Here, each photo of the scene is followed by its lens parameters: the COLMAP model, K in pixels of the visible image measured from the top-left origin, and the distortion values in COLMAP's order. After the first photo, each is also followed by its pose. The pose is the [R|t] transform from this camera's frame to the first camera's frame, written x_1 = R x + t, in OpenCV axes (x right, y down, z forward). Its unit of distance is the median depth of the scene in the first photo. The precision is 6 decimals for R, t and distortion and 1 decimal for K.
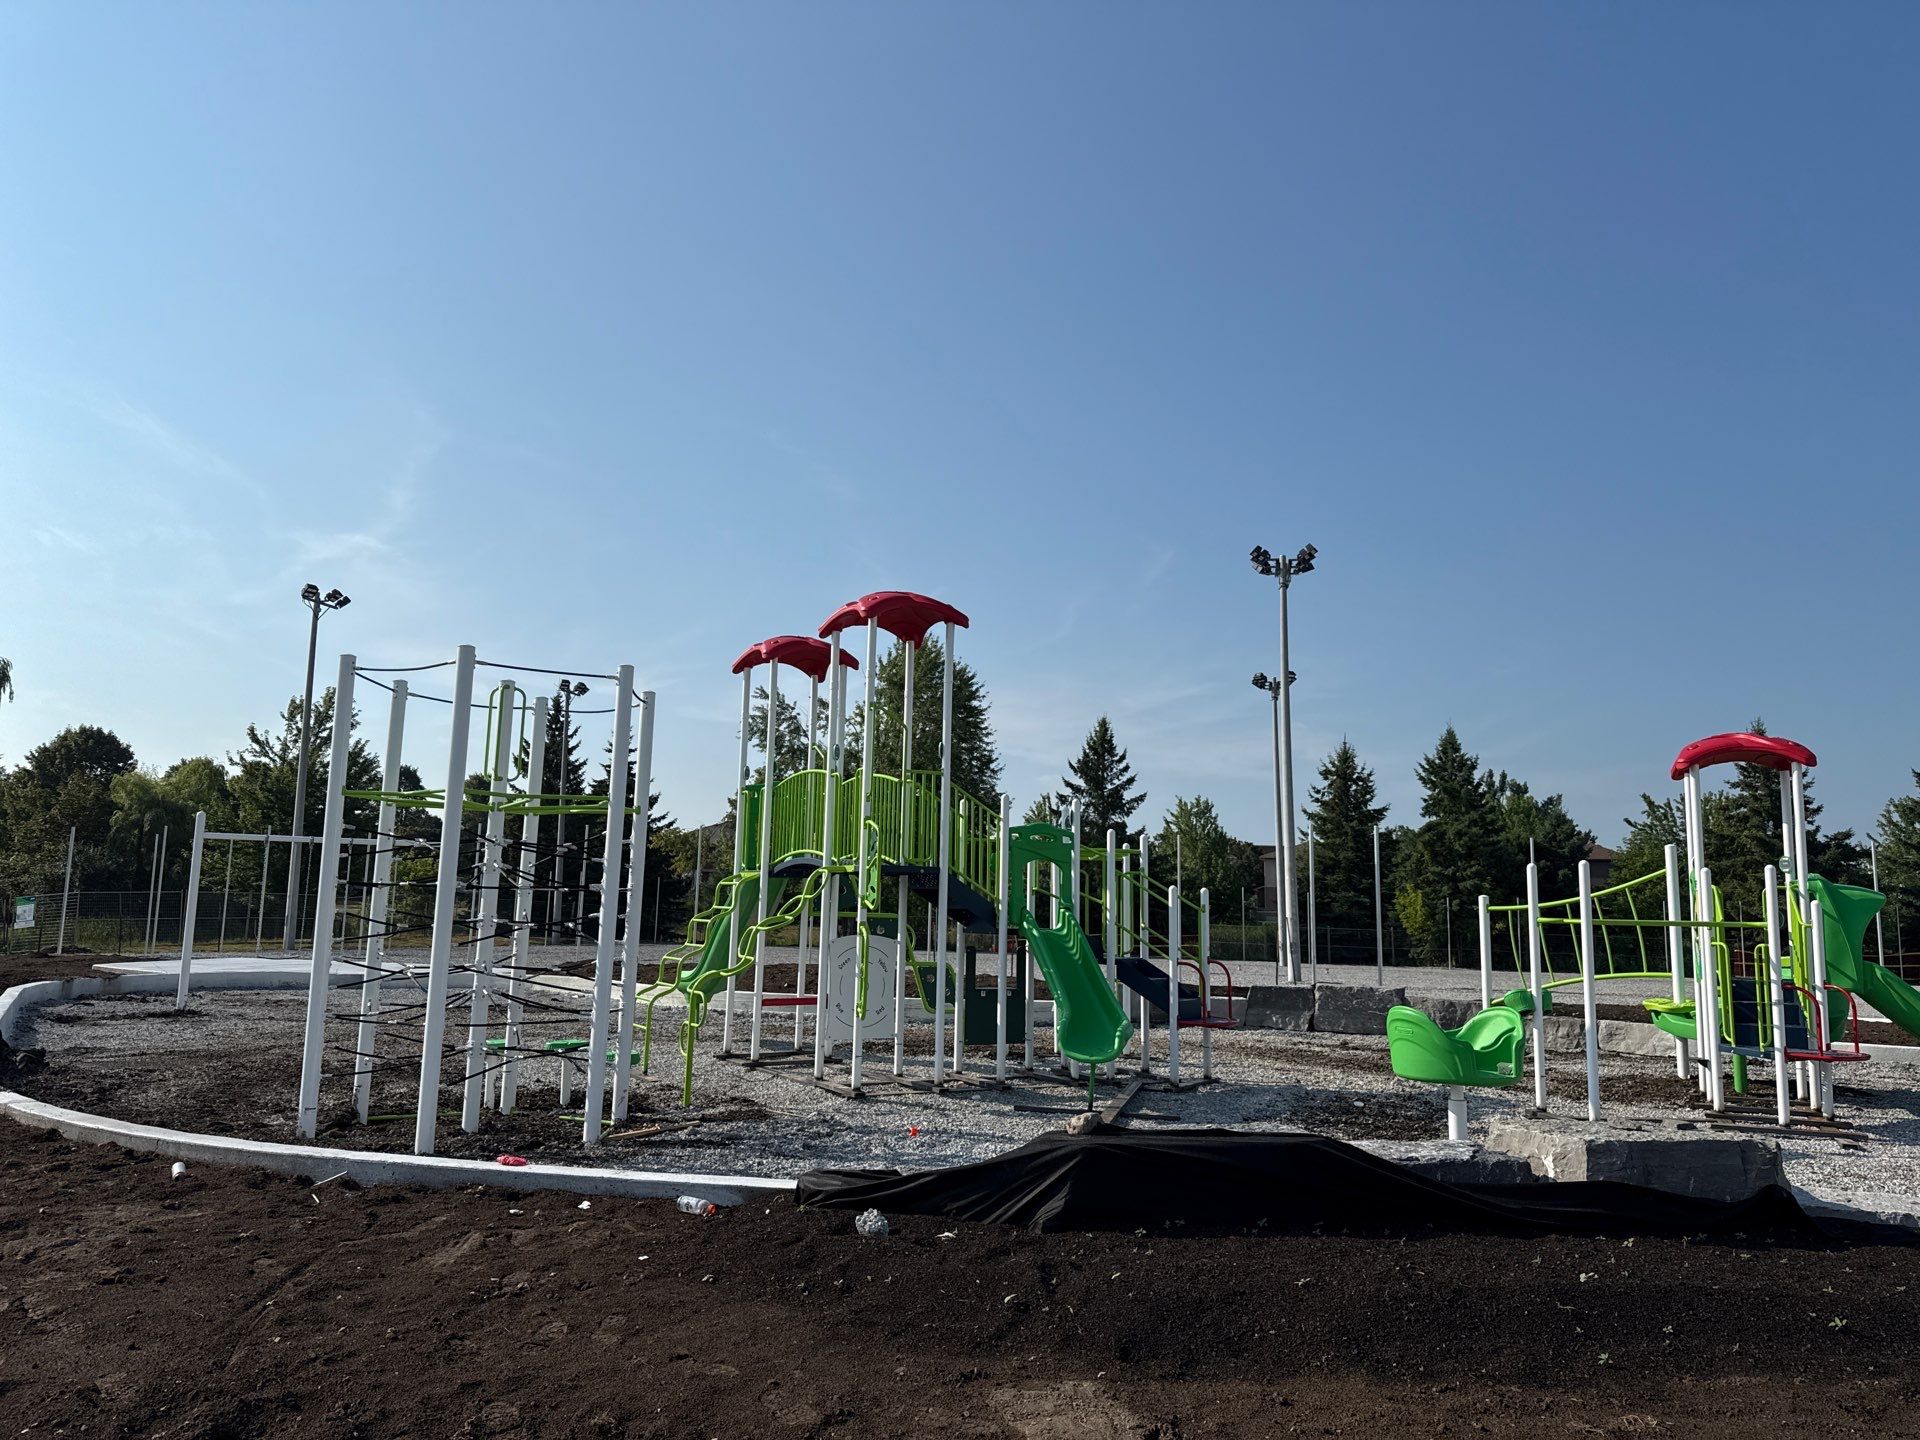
lens RADIAL K [[1350.1, 0, 957.1], [0, 1350.1, 708.3], [0, 0, 1]] dist [0.064910, -0.055667]
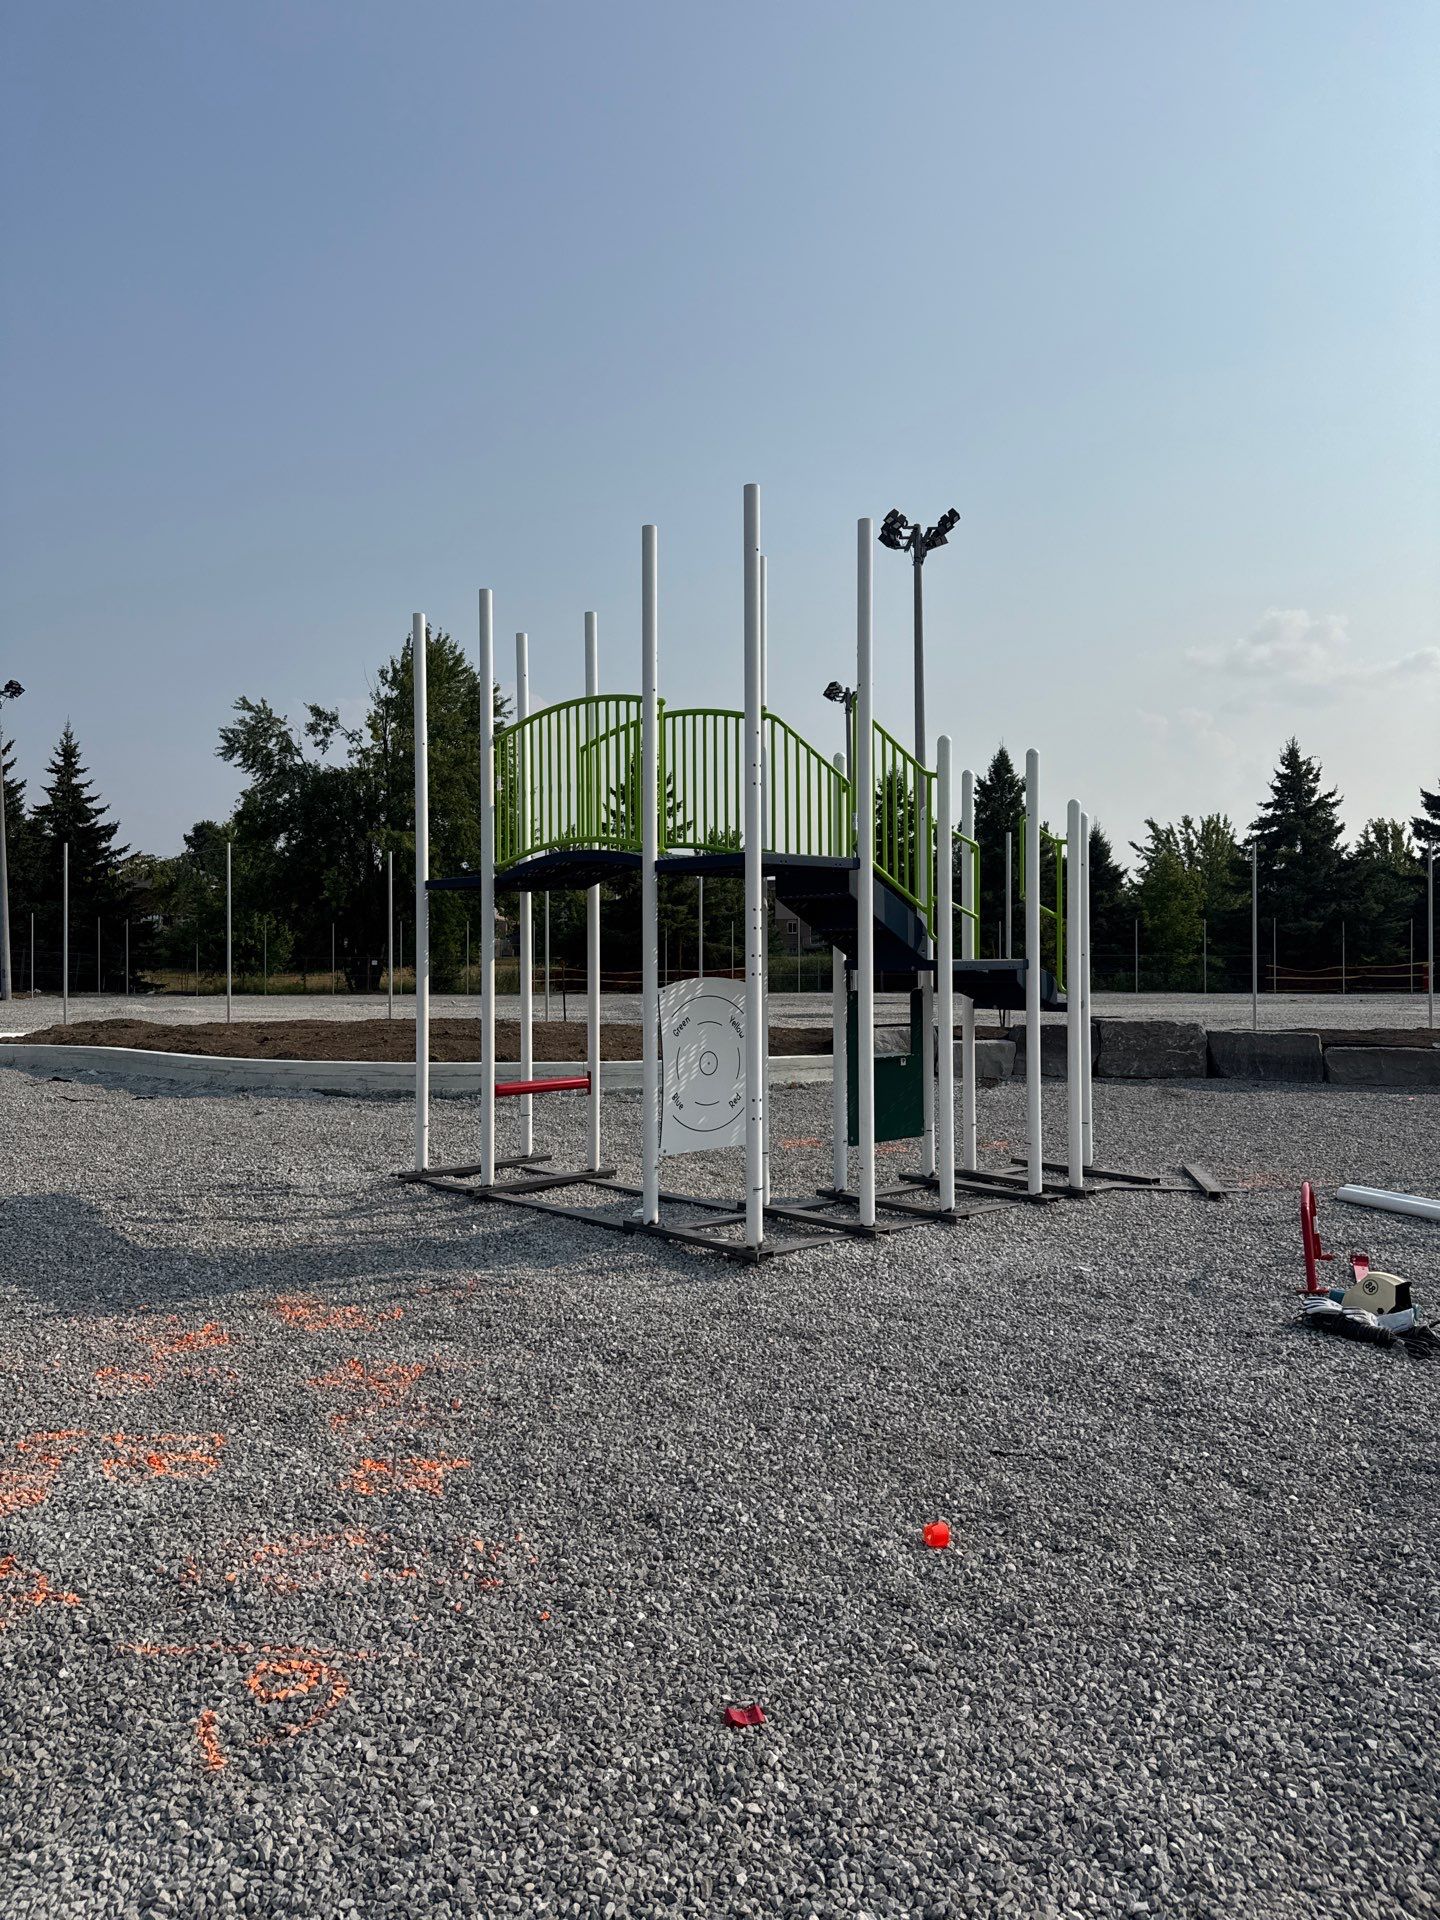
lens RADIAL K [[1350.1, 0, 721.1], [0, 1350.1, 930.1], [0, 0, 1]] dist [0.064910, -0.055667]
pose [[0.977372, -0.022059, 0.210372, -0.038736], [-0.006274, 0.991087, 0.133072, 0.016394], [-0.211433, -0.131380, 0.968522, 0.098155]]
